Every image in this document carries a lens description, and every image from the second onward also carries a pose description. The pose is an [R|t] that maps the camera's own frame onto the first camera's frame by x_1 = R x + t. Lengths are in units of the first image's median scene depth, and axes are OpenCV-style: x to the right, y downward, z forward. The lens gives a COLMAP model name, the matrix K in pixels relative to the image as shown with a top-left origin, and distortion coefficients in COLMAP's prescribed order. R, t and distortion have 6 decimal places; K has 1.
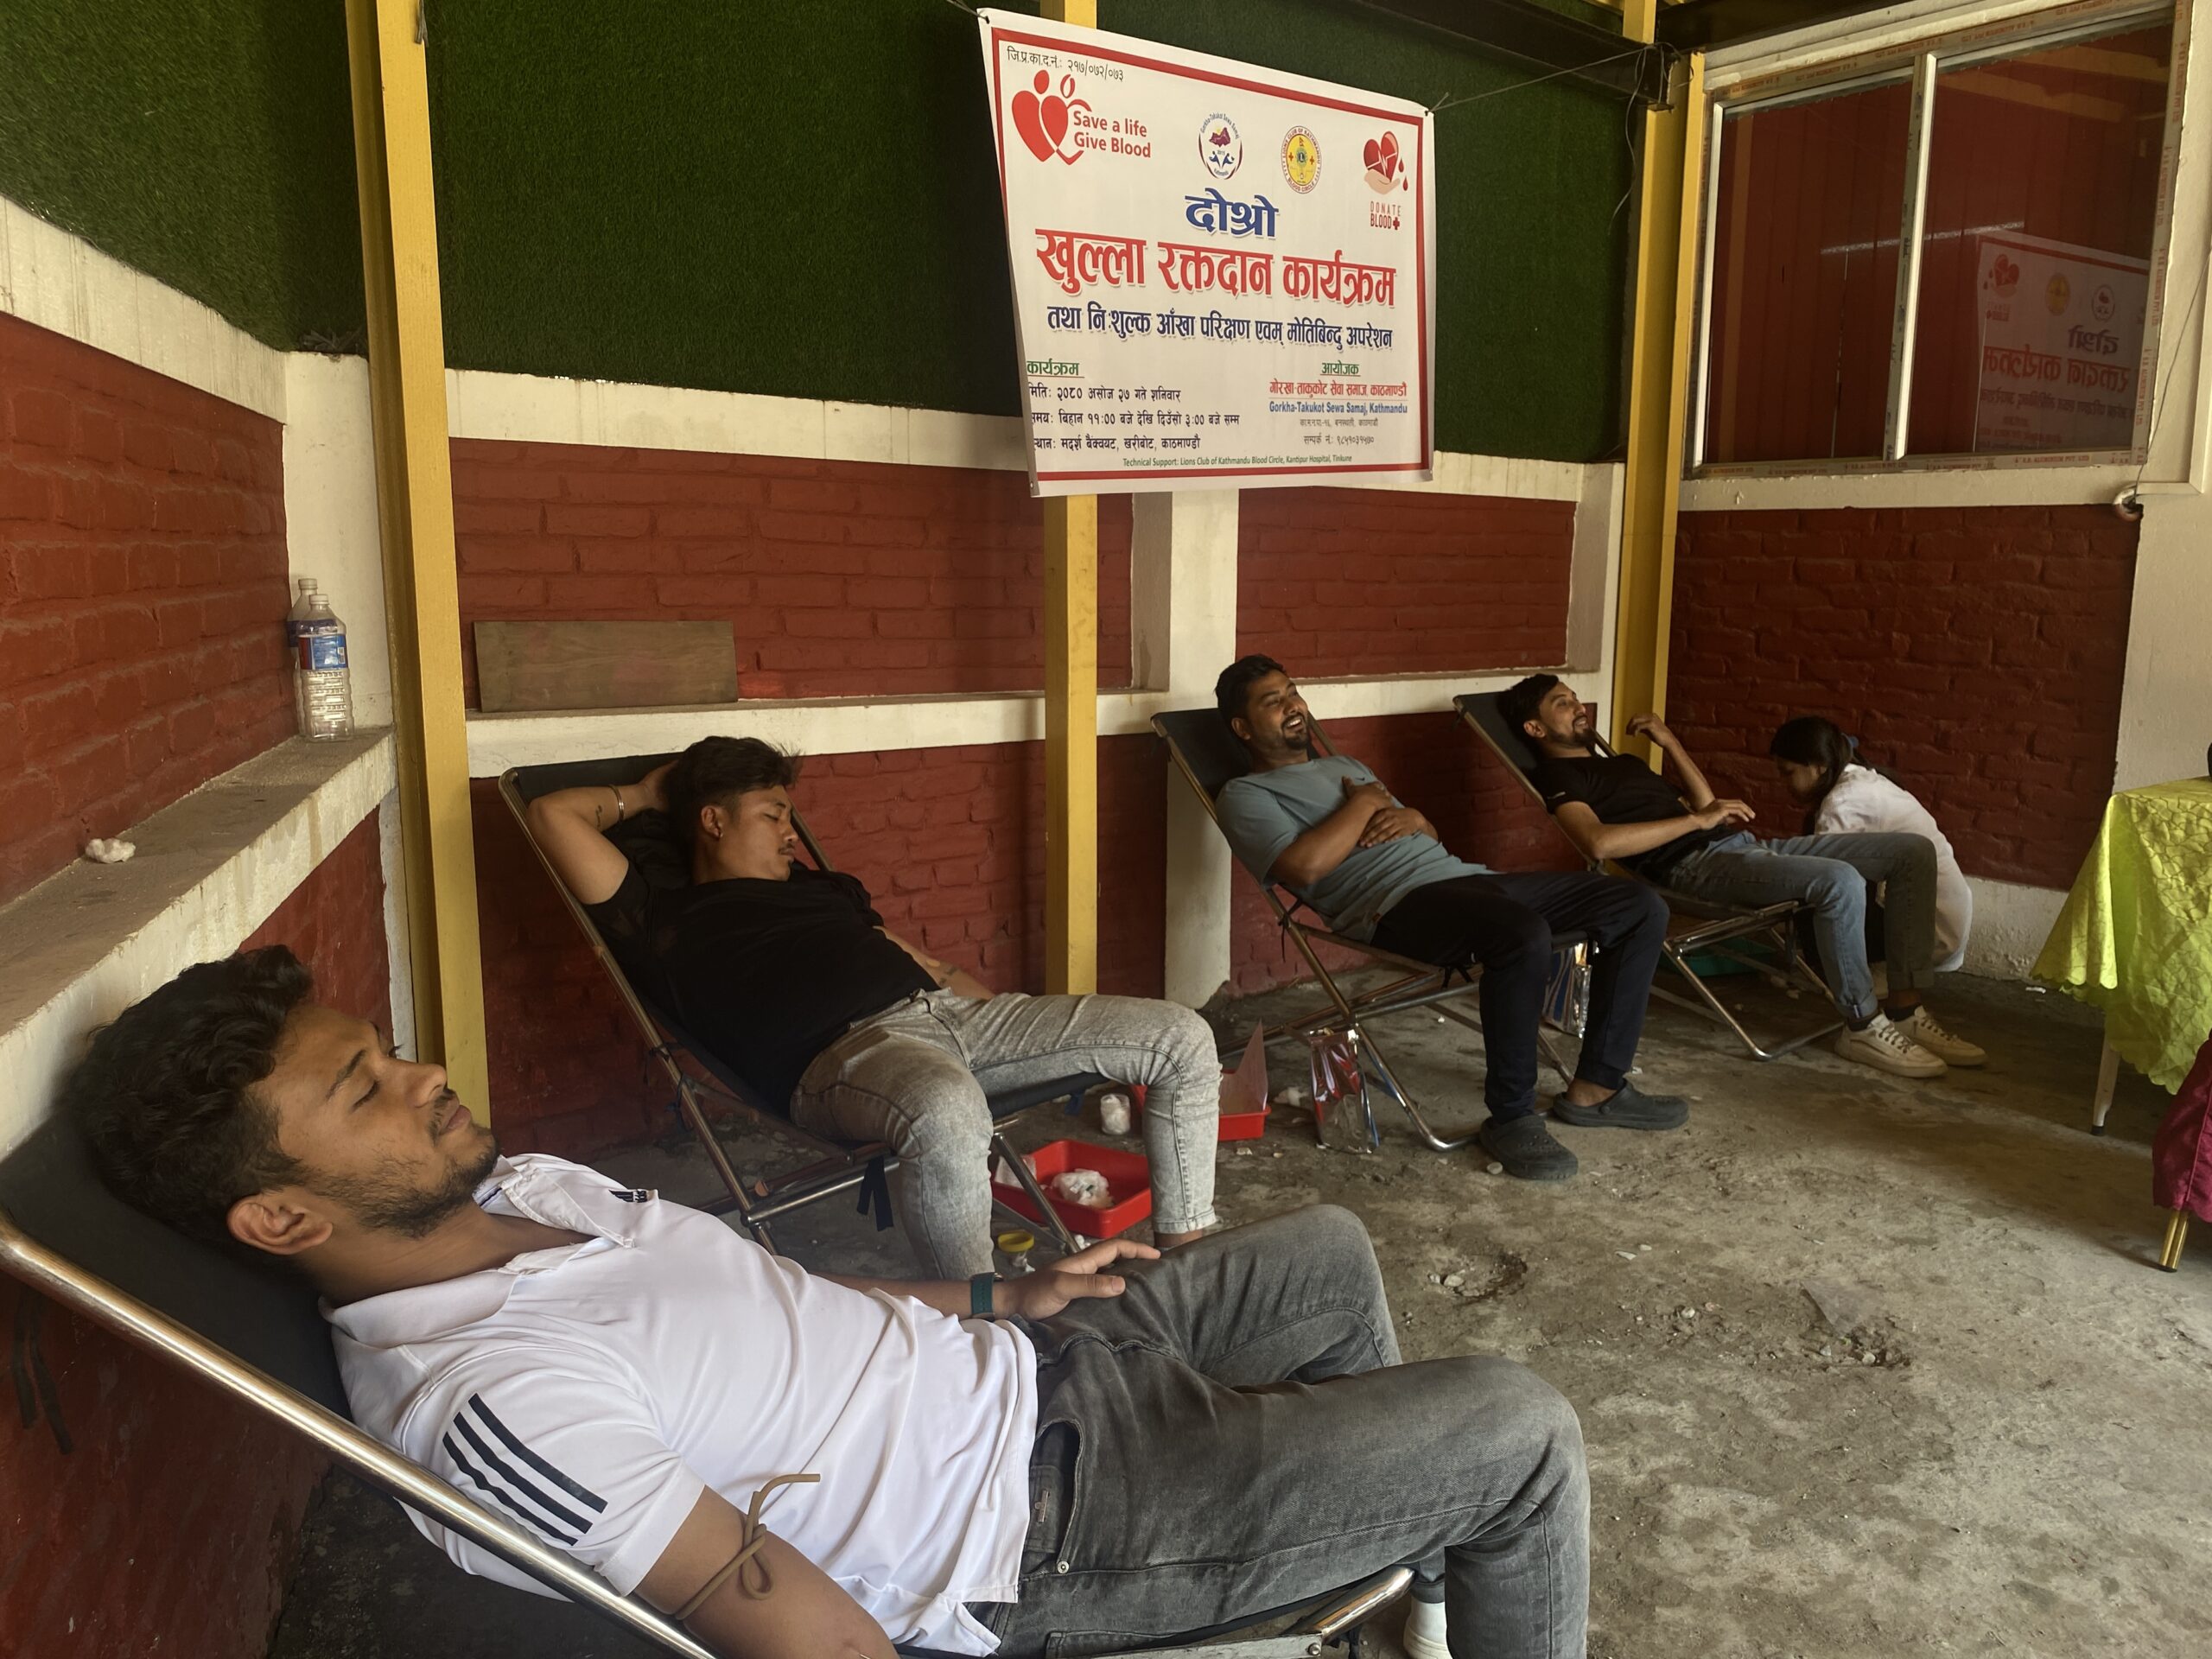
lens RADIAL K [[1740.7, 0, 1160.2], [0, 1740.7, 828.6], [0, 0, 1]] dist [0.078042, -0.045854]
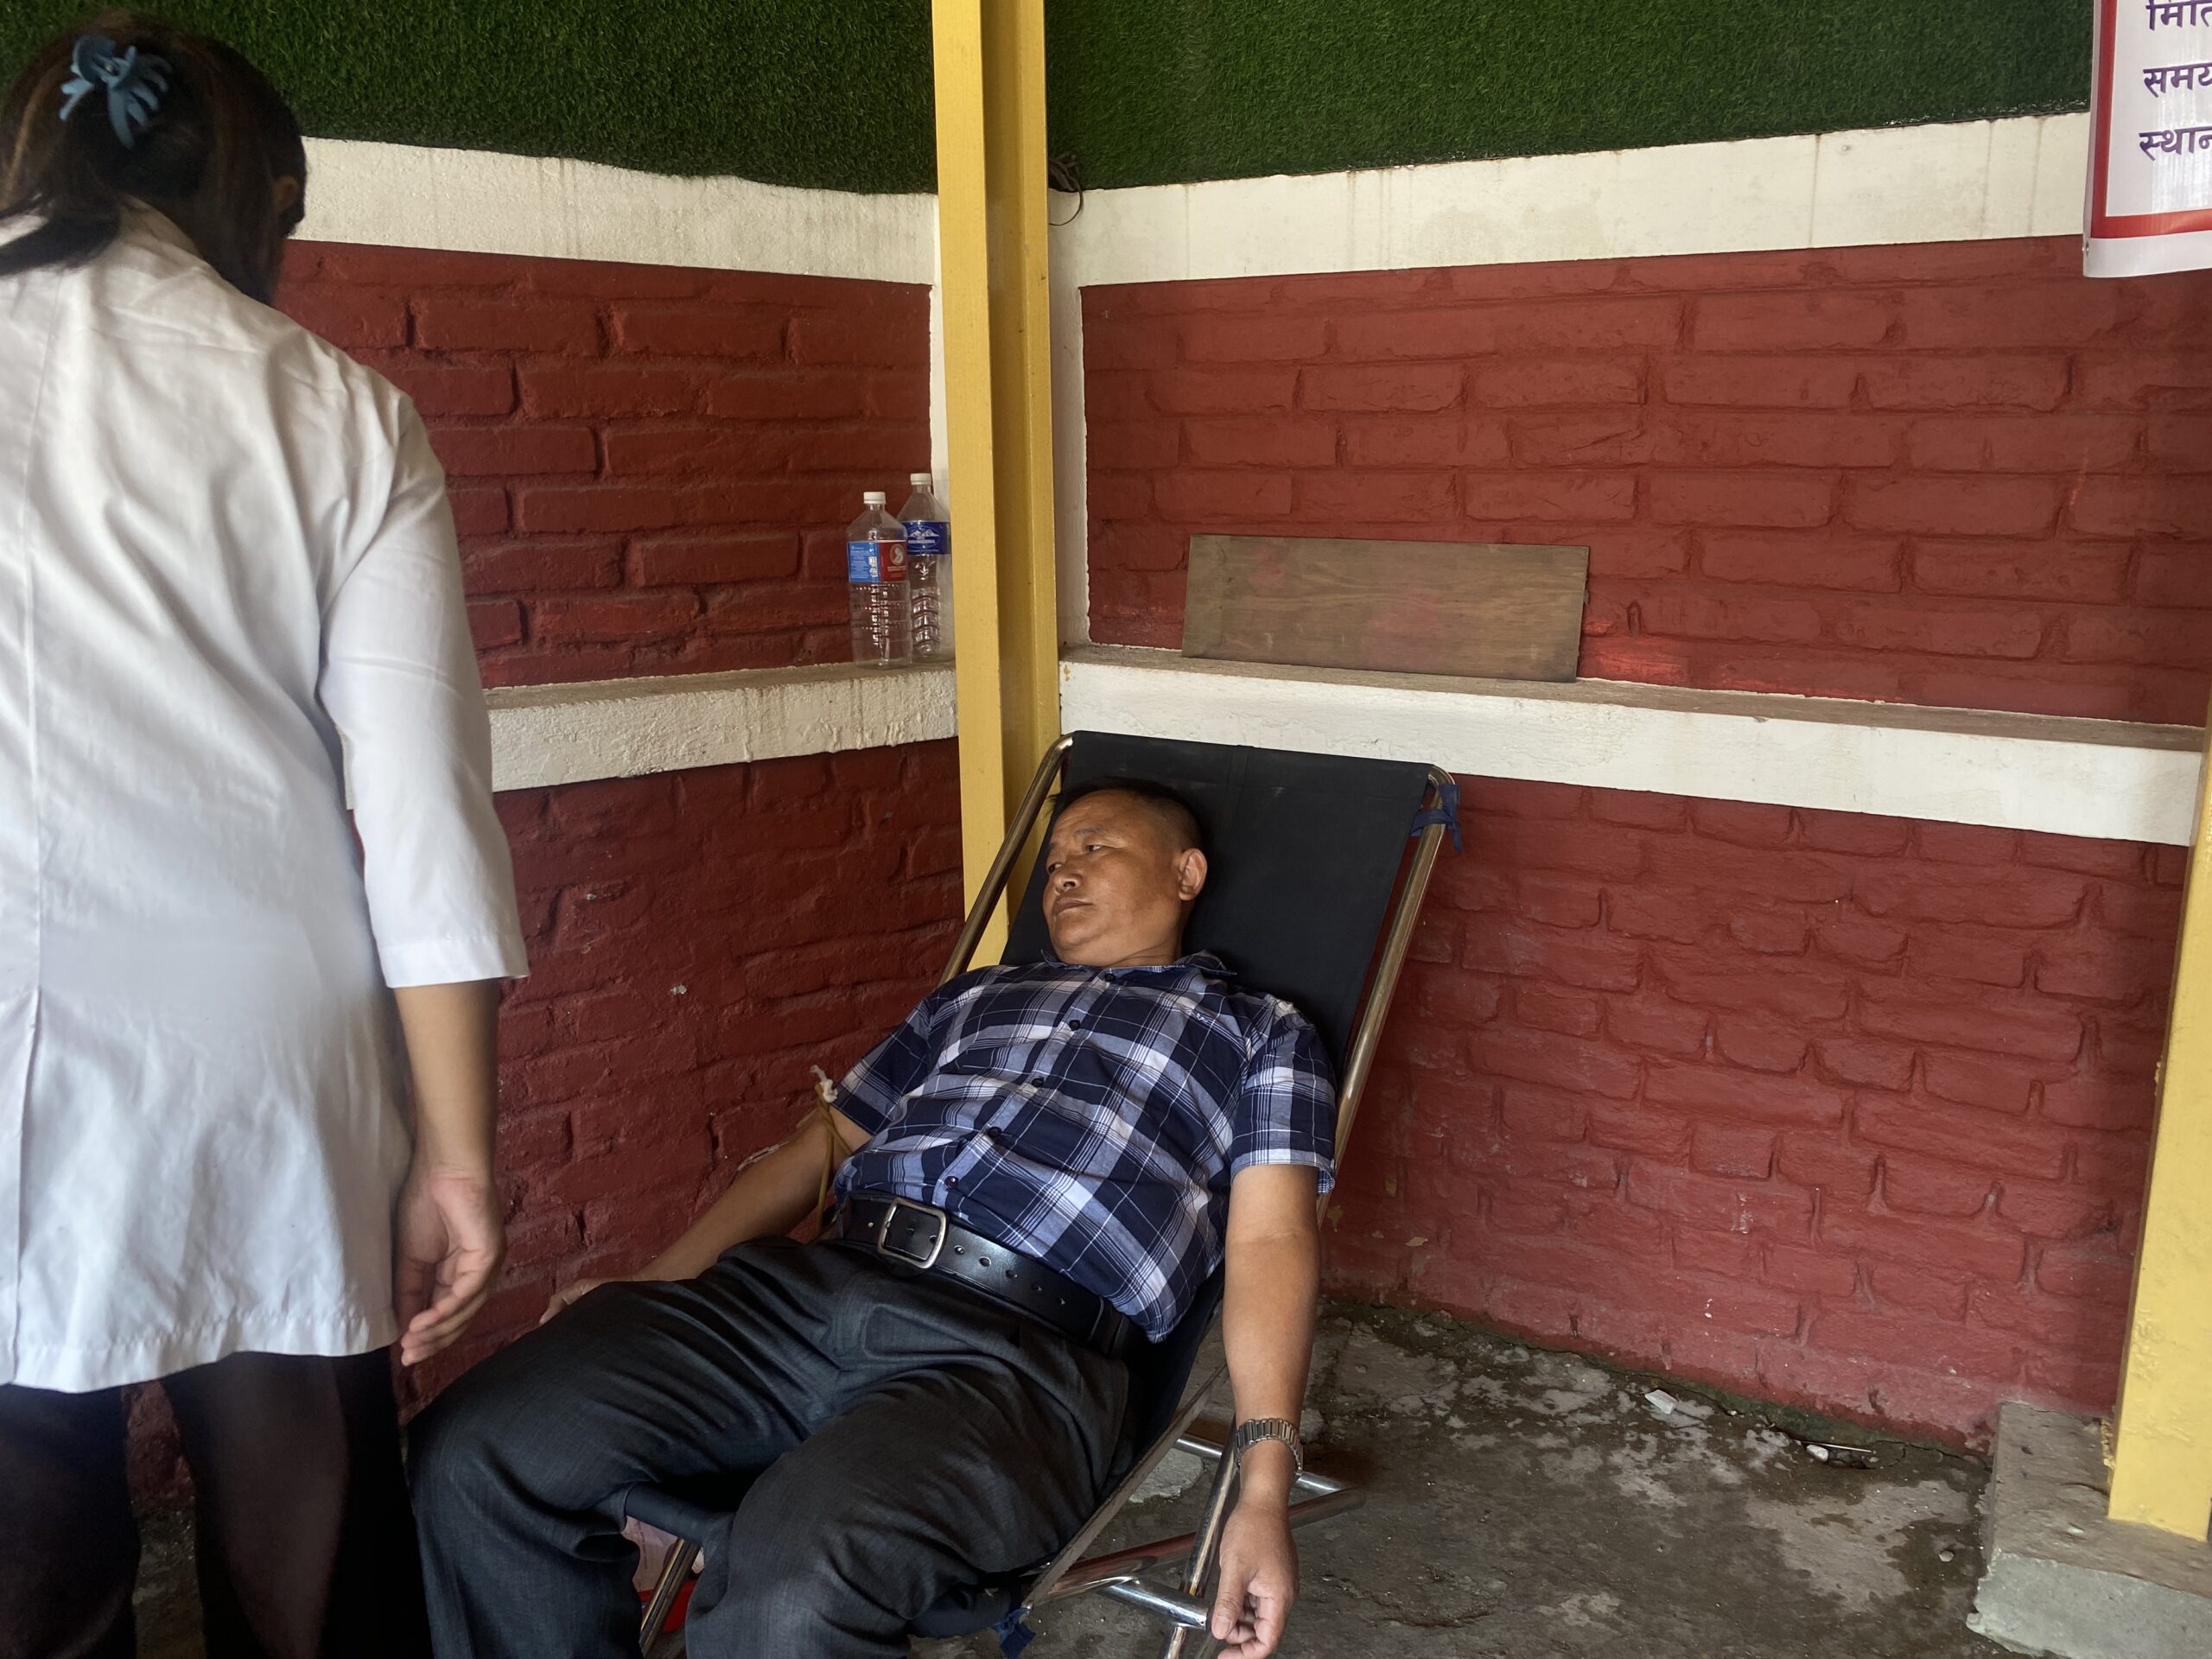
lens RADIAL K [[1696.0, 0, 1109.6], [0, 1696.0, 836.1], [0, 0, 1]] dist [0.028700, -0.024924]
pose [[0.316022, 0.202185, -0.926958, 0.245041], [-0.143729, 0.975955, 0.163871, -0.088137], [0.937802, 0.081444, 0.337483, 0.616301]]
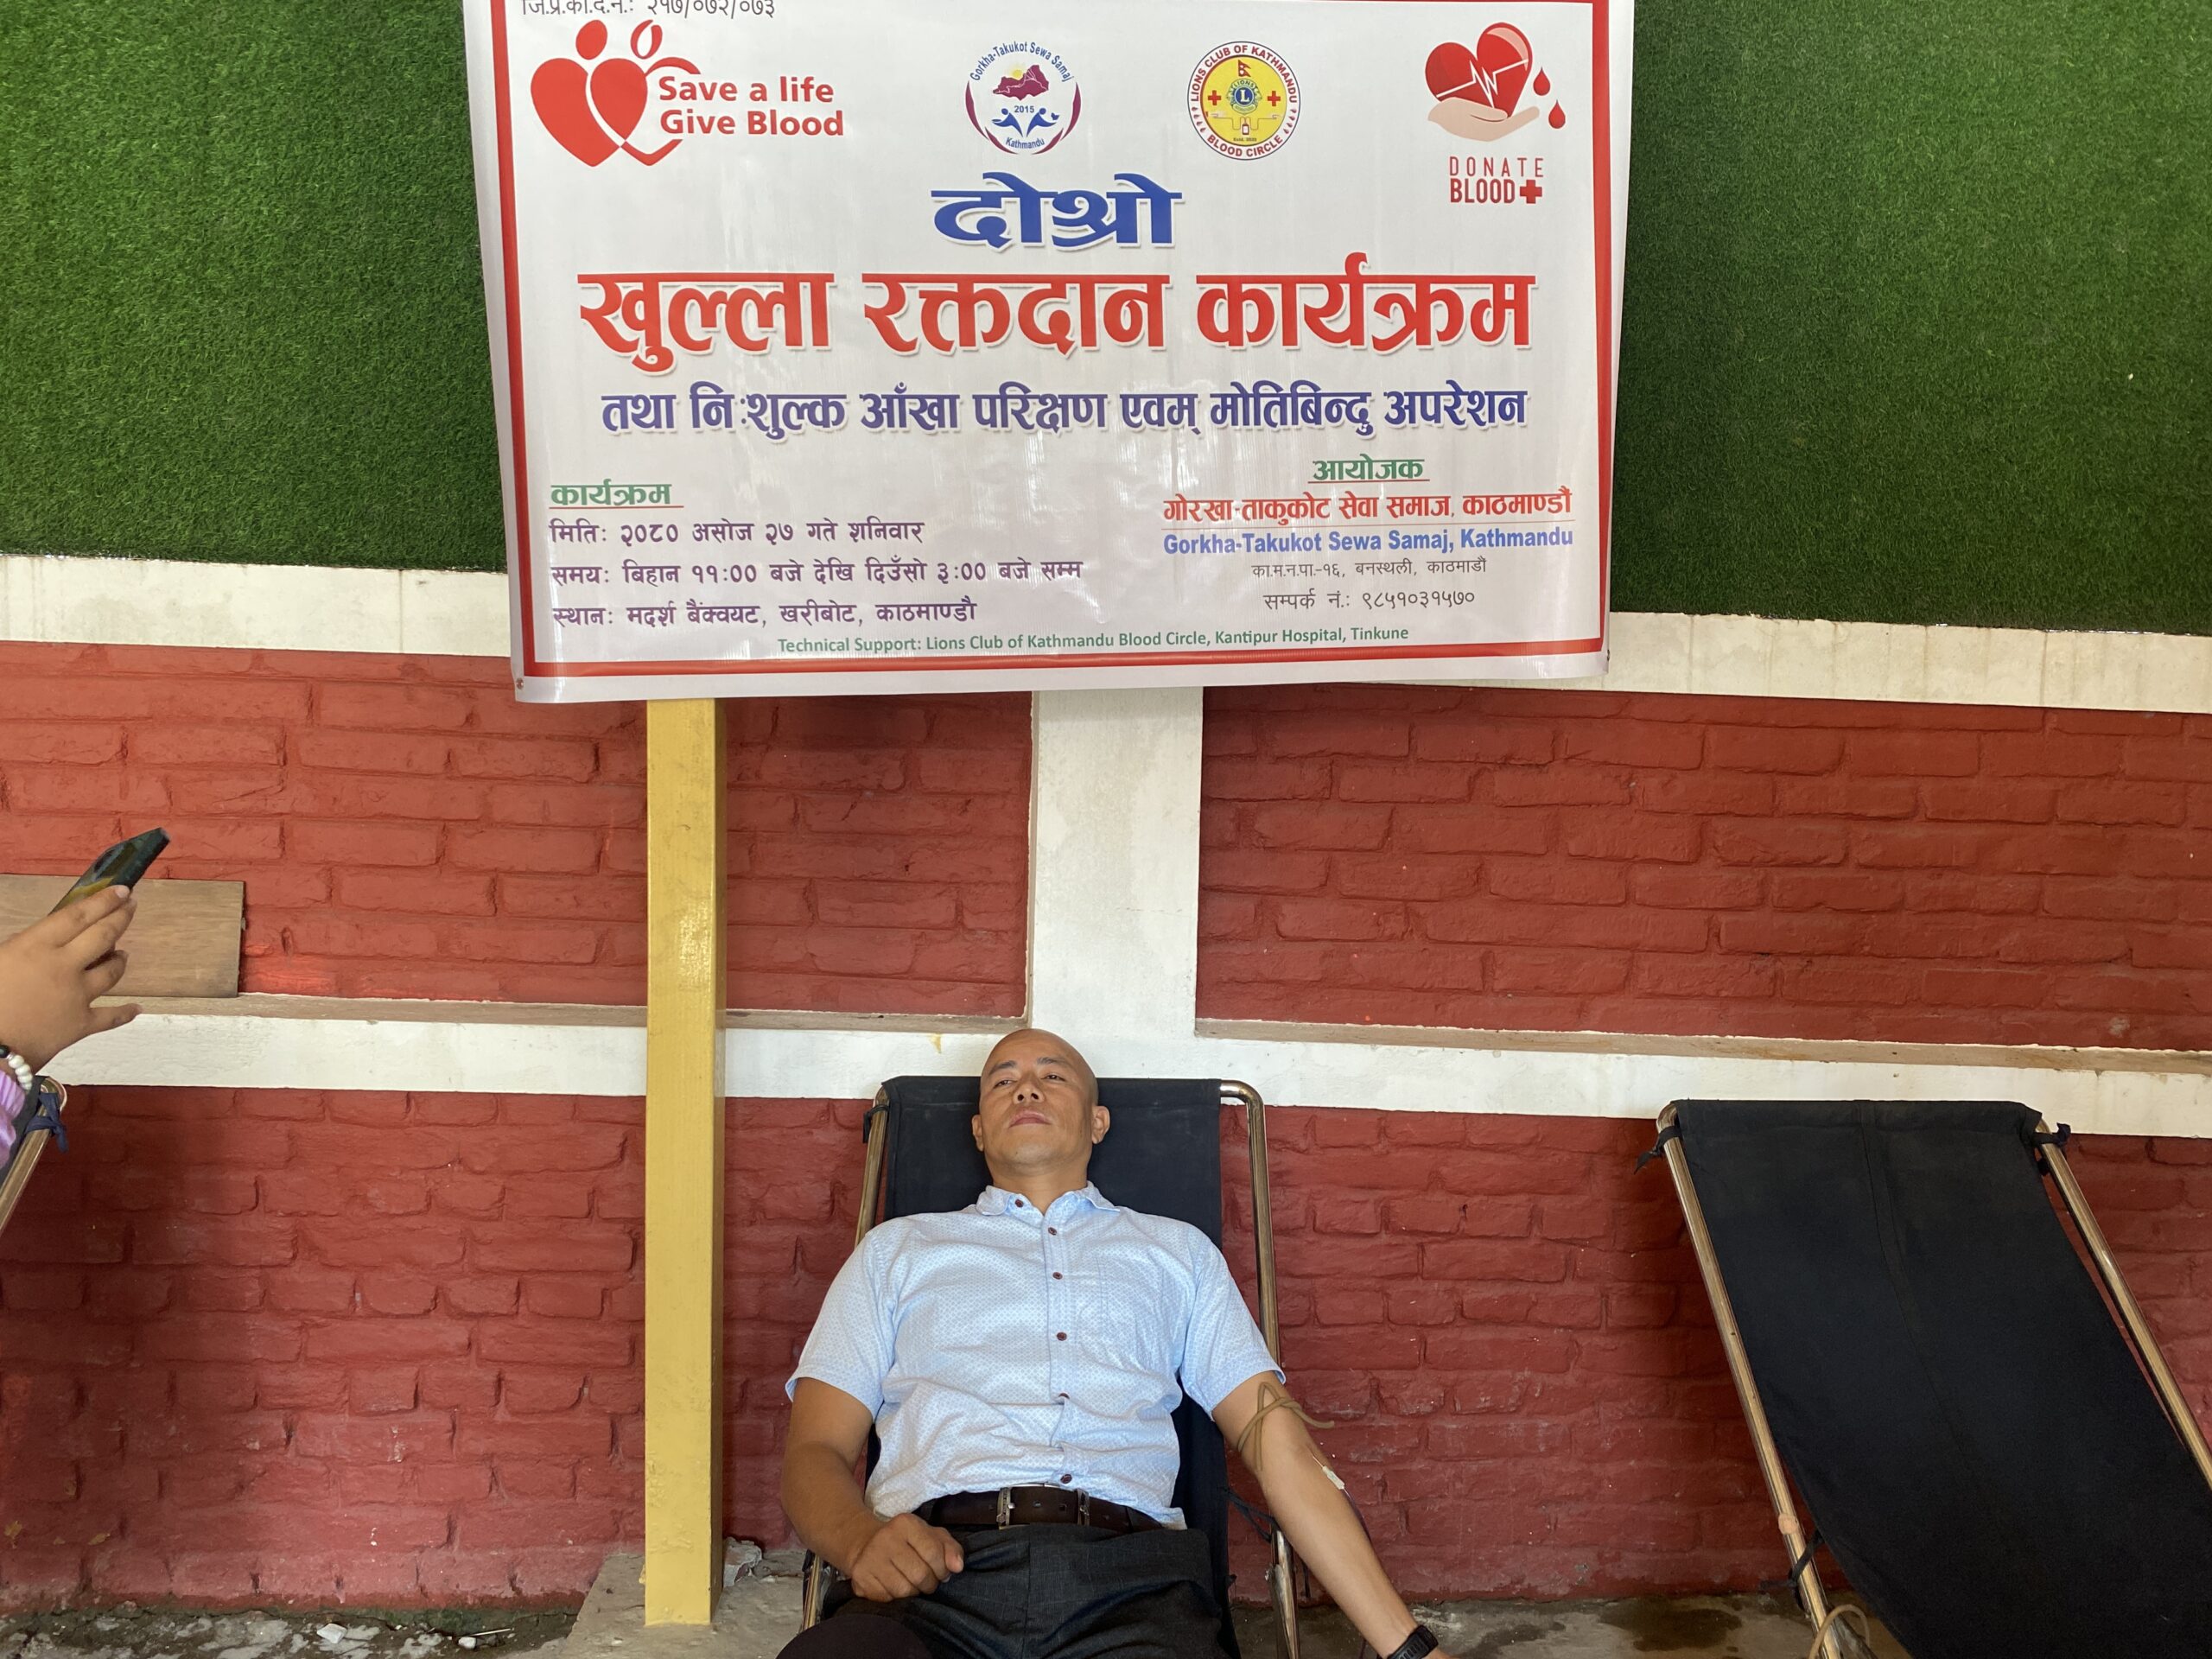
lens RADIAL K [[1696.0, 0, 1112.8], [0, 1696.0, 832.6], [0, 0, 1]] dist [0.028700, -0.024924]
pose [[0.768108, 0.042853, -0.638885, 0.429194], [-0.117462, 0.990256, -0.074799, -0.120003], [0.629454, 0.132498, 0.765657, 0.648956]]
